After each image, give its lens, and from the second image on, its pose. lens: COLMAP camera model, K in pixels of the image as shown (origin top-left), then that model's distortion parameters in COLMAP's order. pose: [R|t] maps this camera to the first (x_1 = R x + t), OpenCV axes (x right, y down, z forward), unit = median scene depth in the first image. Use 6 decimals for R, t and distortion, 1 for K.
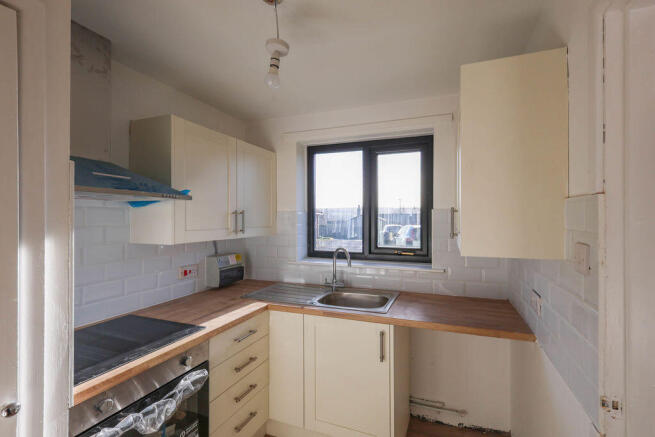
lens RADIAL K [[312.6, 0, 332.2], [0, 312.6, 218.5], [0, 0, 1]] dist [0.002740, 0.000273]
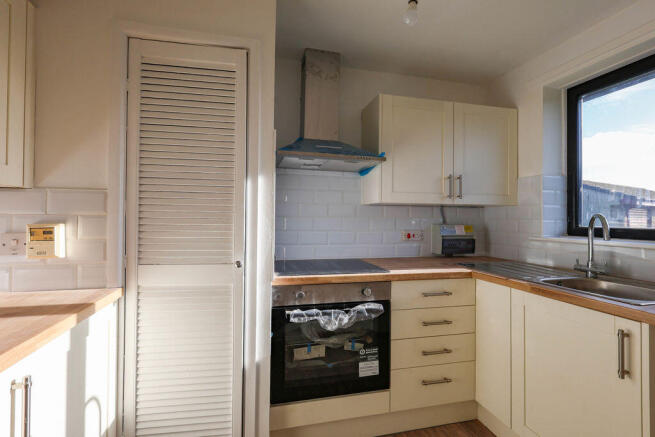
lens RADIAL K [[312.6, 0, 332.2], [0, 312.6, 218.5], [0, 0, 1]] dist [0.002740, 0.000273]
pose [[0.575047, -0.004841, -0.818106, 0.277913], [-0.005695, 0.999935, -0.009920, 0.122018], [0.818100, 0.010364, 0.574982, 0.134184]]
